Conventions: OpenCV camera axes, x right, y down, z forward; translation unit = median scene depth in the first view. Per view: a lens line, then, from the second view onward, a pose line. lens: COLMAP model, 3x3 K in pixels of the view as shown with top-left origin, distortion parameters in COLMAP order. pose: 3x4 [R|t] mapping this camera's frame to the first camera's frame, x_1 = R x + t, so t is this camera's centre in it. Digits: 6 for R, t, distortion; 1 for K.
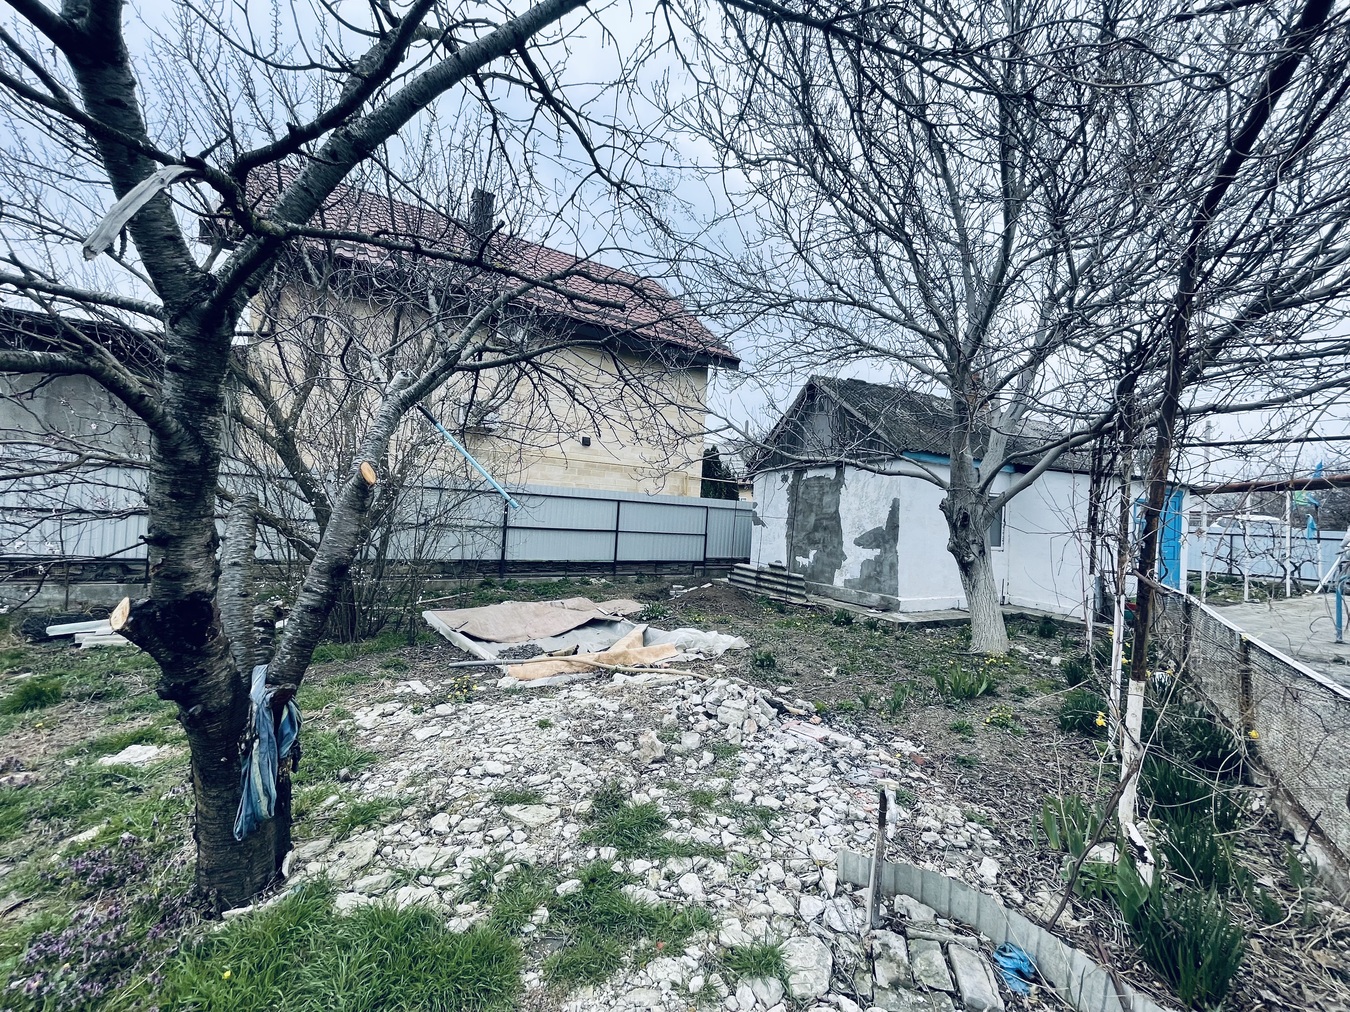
lens RADIAL K [[543.5, 0, 673.9], [0, 543.5, 500.9], [0, 0, 1]] dist [0.000469, -0.001830]
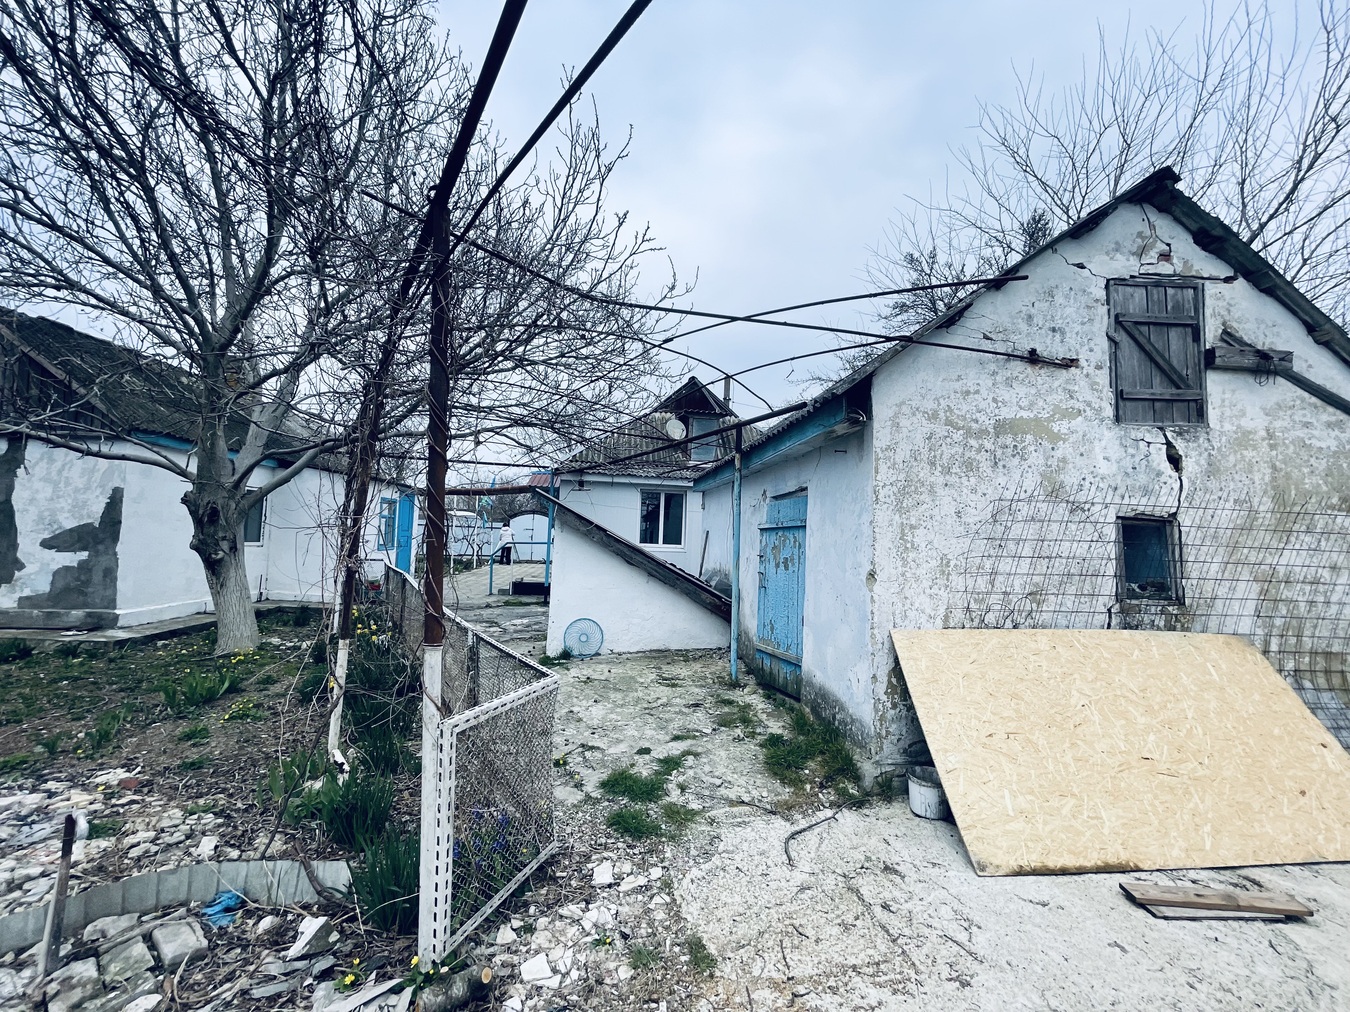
lens RADIAL K [[543.5, 0, 678.4], [0, 543.5, 505.0], [0, 0, 1]] dist [0.000469, -0.001830]
pose [[0.377547, 0.019828, 0.925778, -0.031574], [-0.038582, 0.999239, -0.005668, -0.009002], [-0.925186, -0.033579, 0.378025, -0.106476]]
